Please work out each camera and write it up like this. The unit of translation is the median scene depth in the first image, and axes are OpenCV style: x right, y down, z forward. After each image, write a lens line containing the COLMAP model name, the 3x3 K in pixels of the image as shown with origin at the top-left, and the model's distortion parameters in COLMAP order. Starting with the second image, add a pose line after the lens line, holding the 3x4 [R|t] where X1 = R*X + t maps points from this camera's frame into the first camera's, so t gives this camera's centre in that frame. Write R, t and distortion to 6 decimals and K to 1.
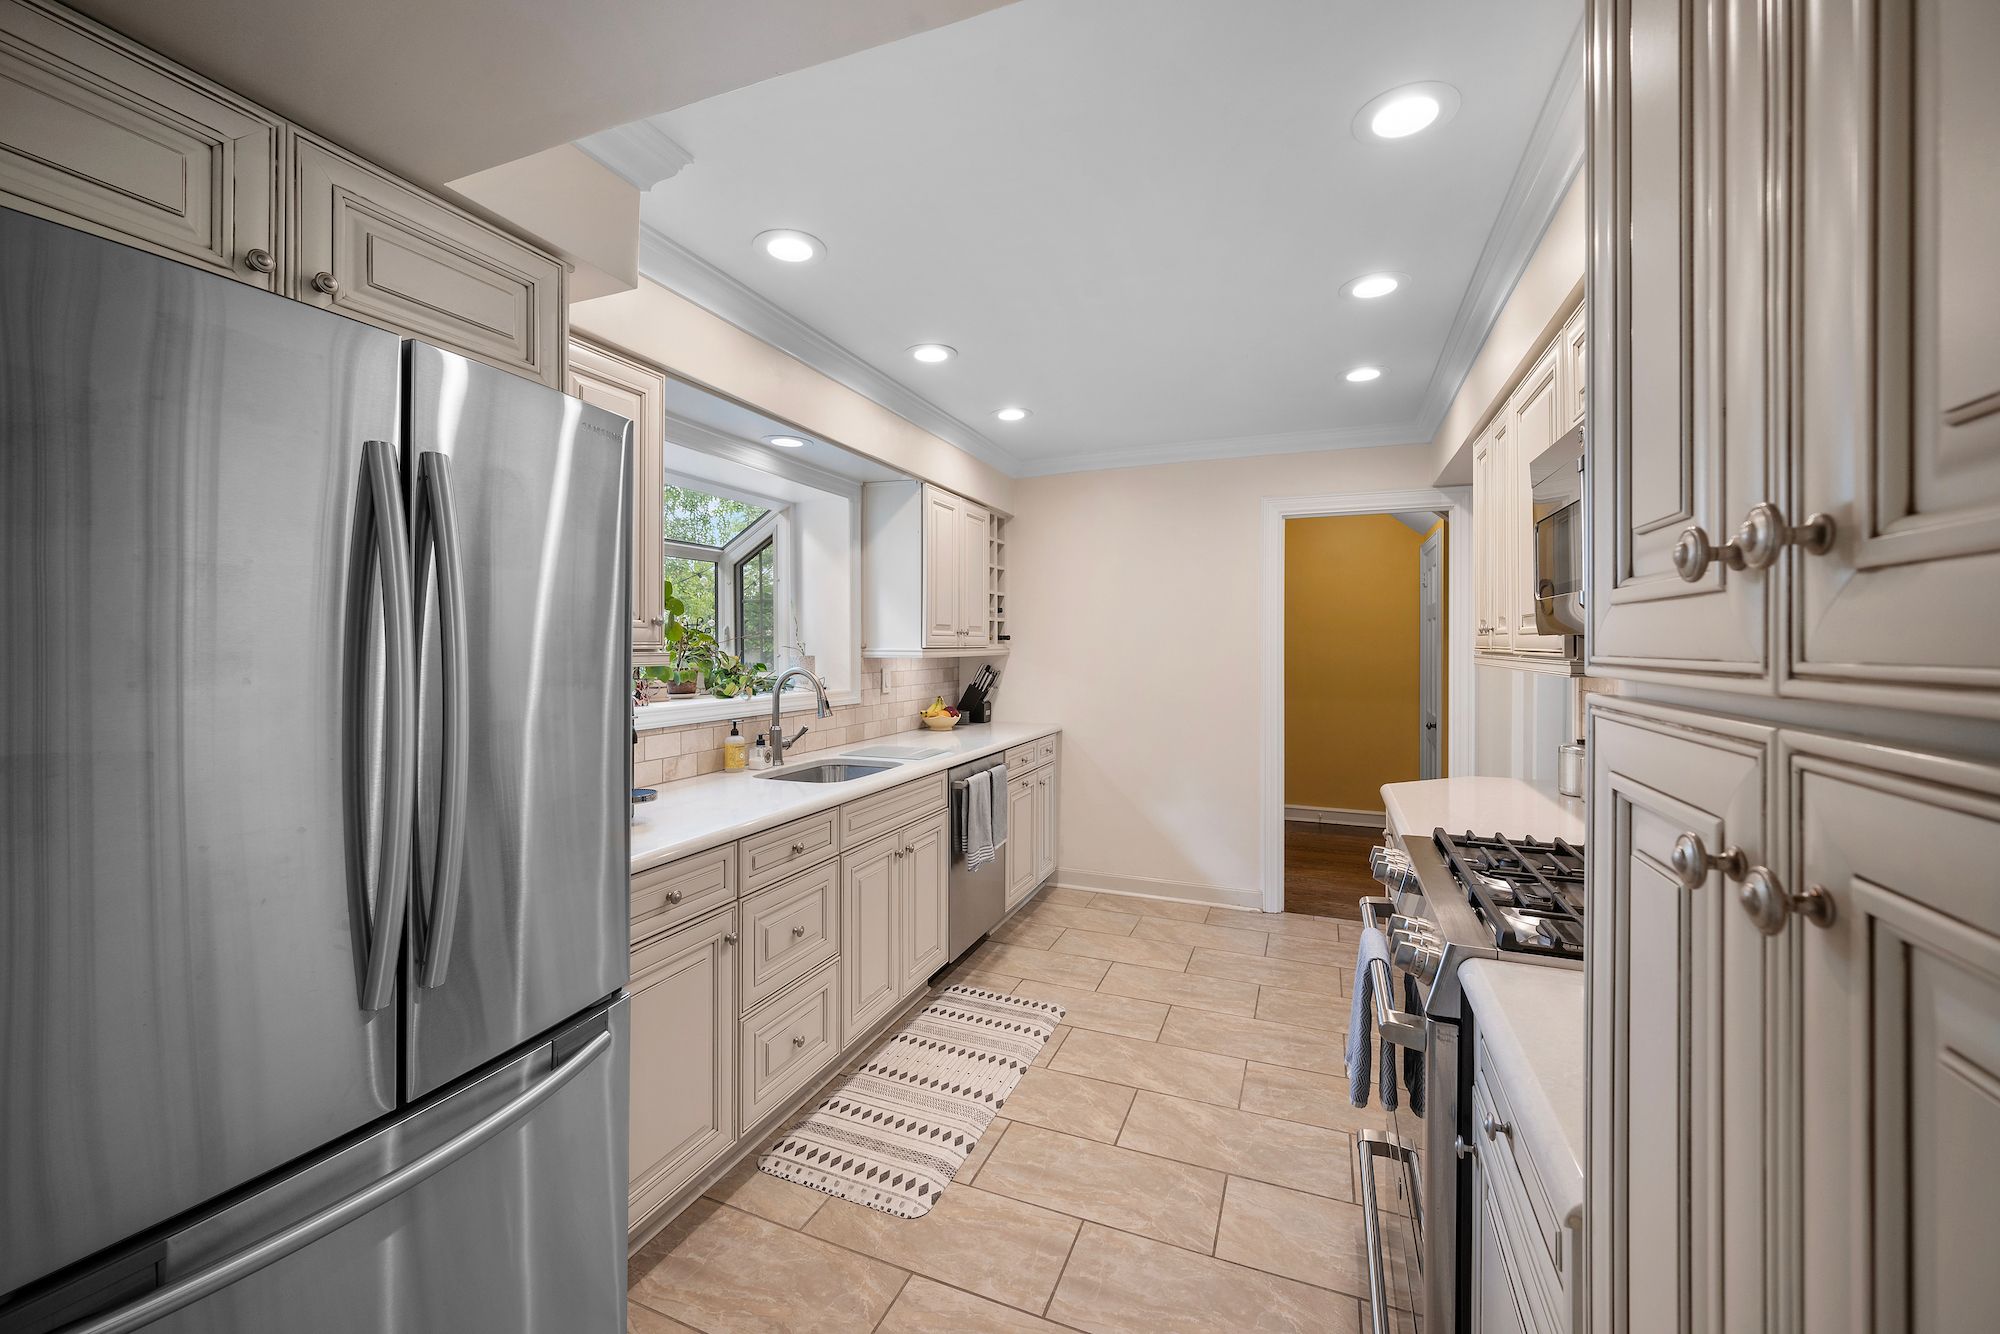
lens RADIAL K [[799.7, 0, 1000.9], [0, 799.7, 652.1], [0, 0, 1]] dist [0.000886, 0.000135]
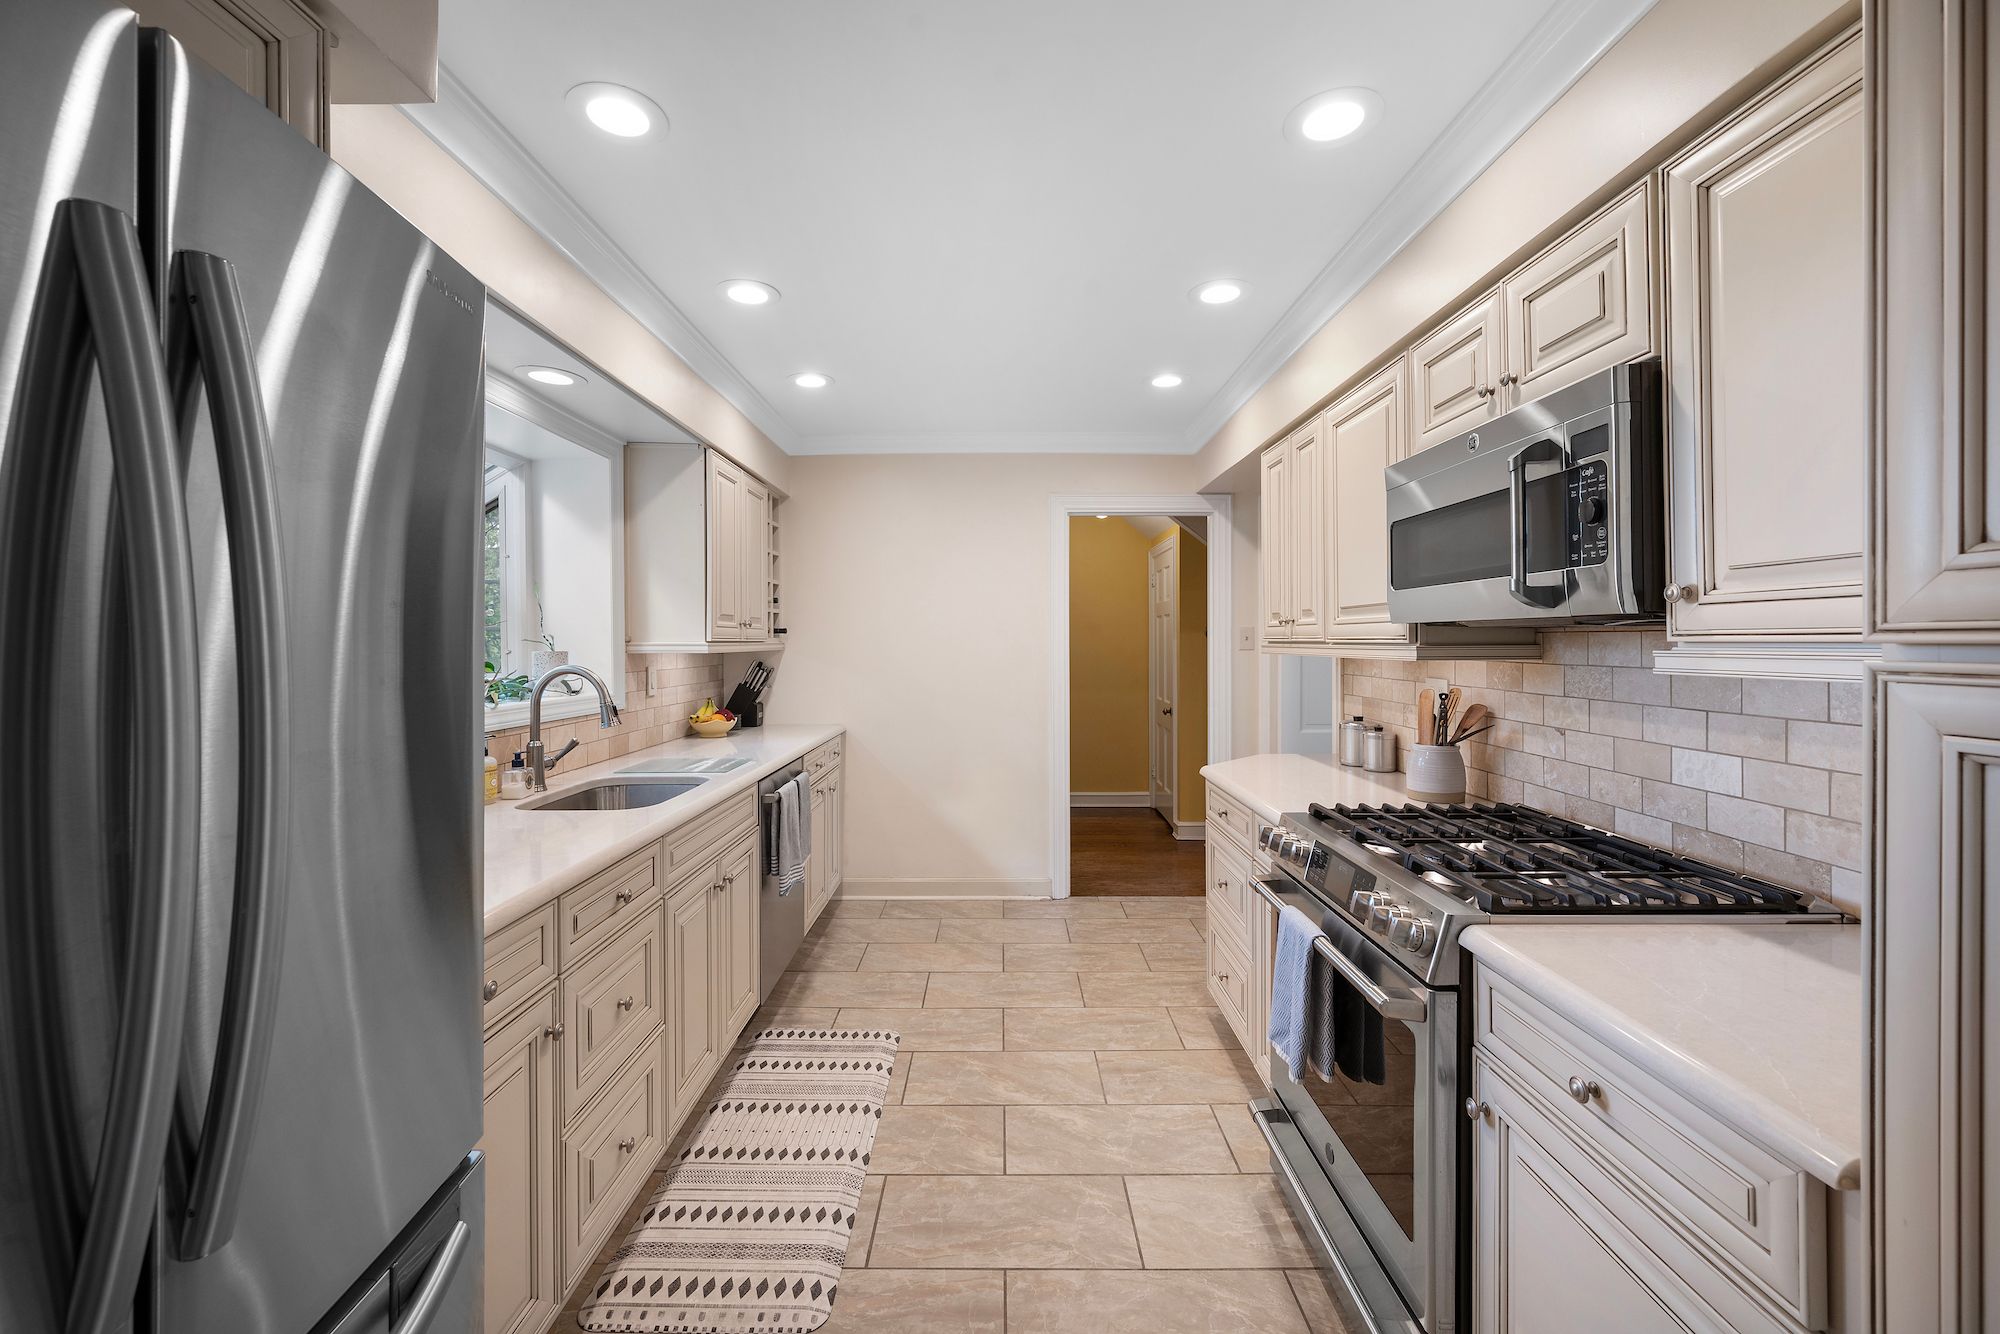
lens RADIAL K [[796.1, 0, 1008.3], [0, 796.1, 649.8], [0, 0, 1]] dist [-0.001020, -0.000237]
pose [[0.925170, -0.007320, 0.379482, -0.174166], [0.007522, 0.999971, 0.000951, 0.007707], [-0.379478, 0.001974, 0.925199, 0.127661]]
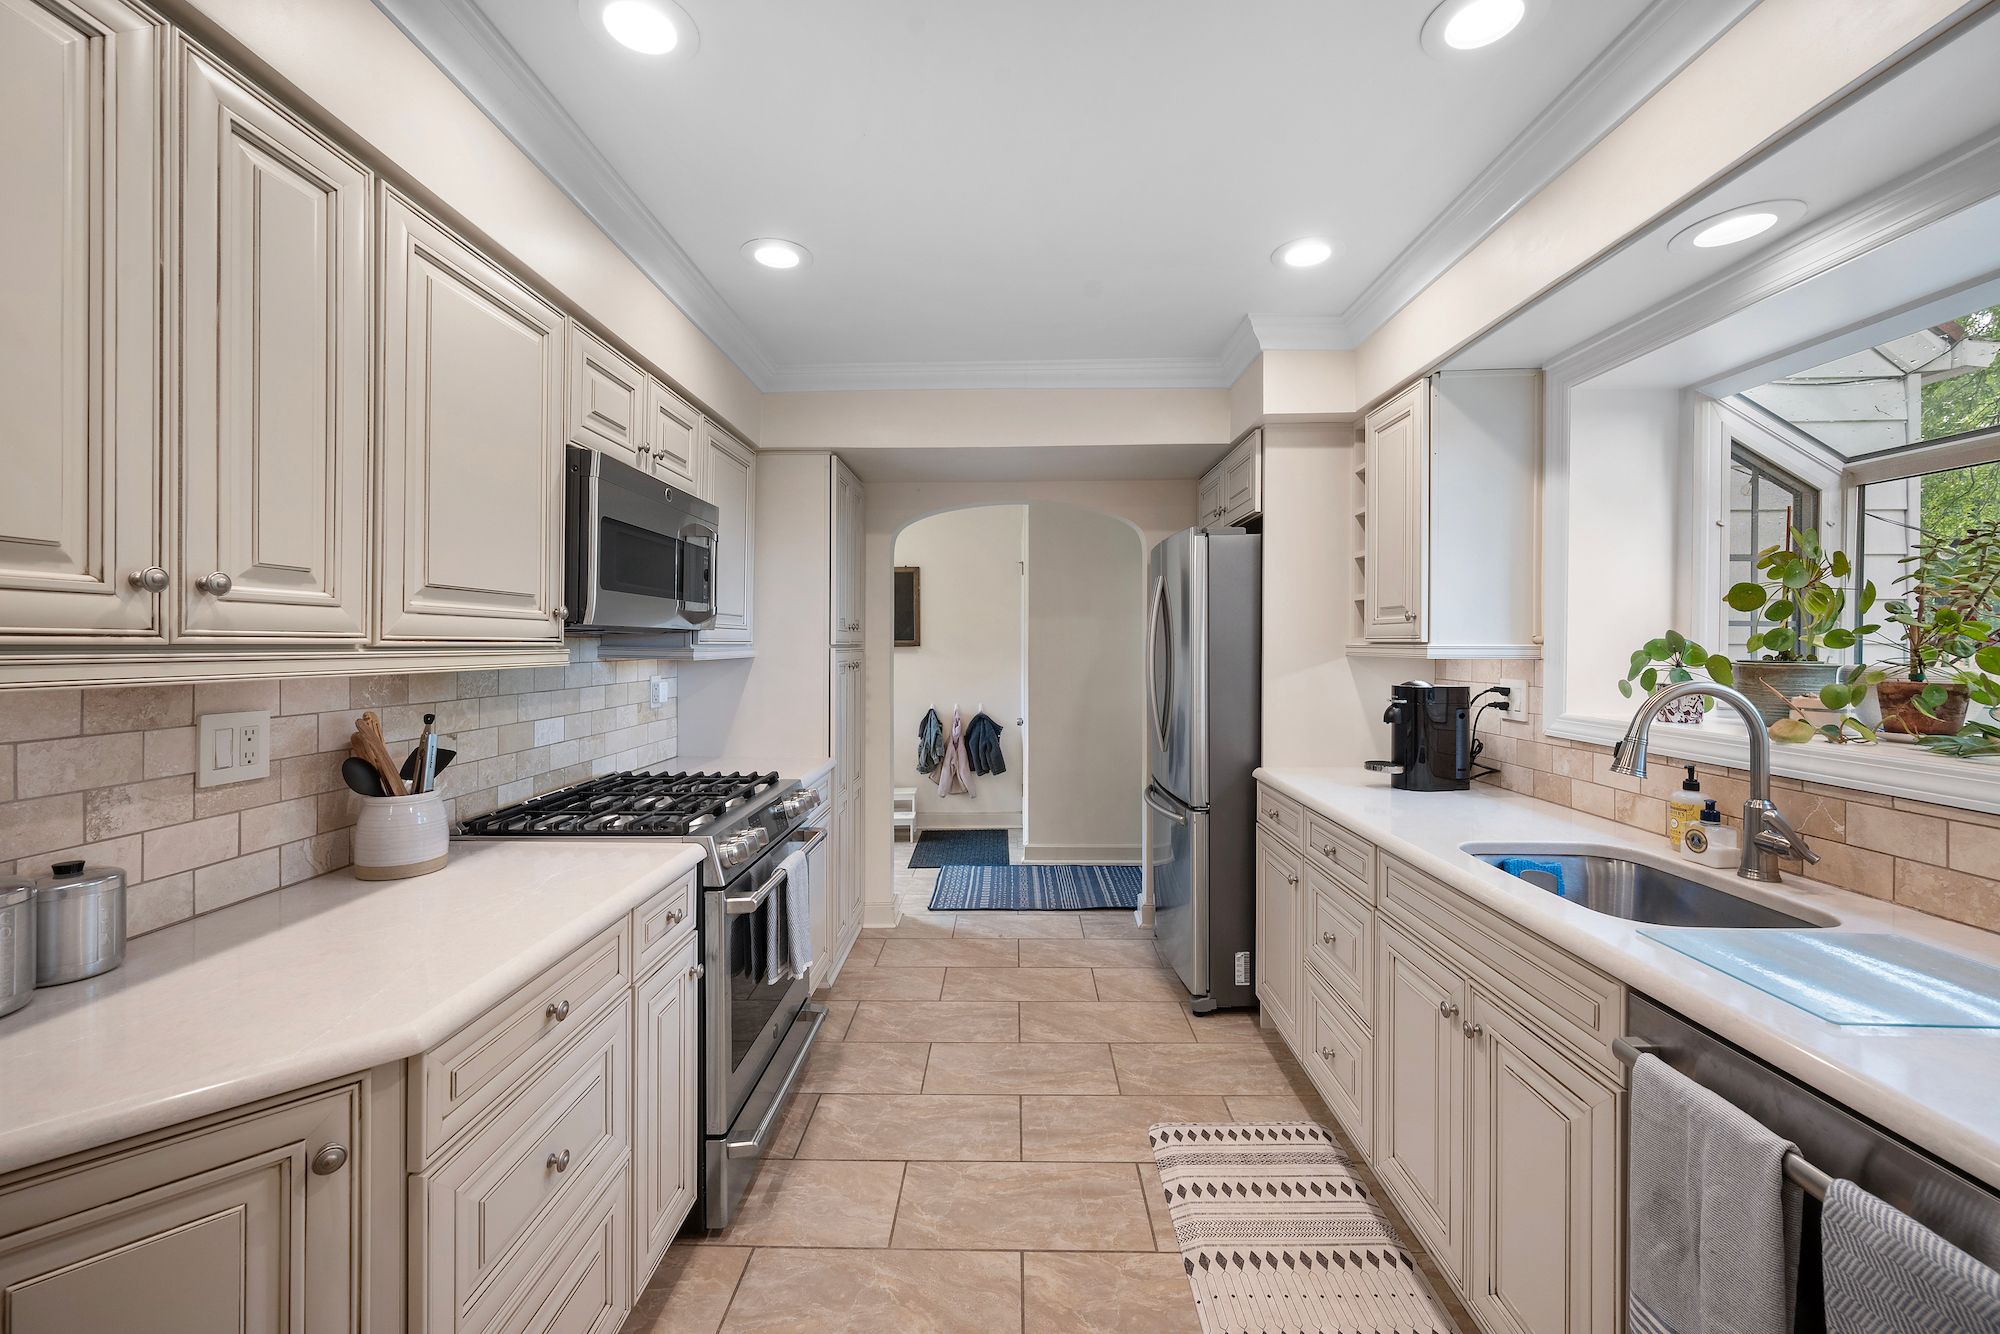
lens RADIAL K [[790.5, 0, 994.8], [0, 790.5, 653.5], [0, 0, 1]] dist [0.000653, 0.000068]
pose [[-0.937470, 0.001960, -0.348060, 0.390941], [-0.006550, 0.999708, 0.023270, -0.007722], [0.348004, 0.024094, -0.937183, 1.513285]]
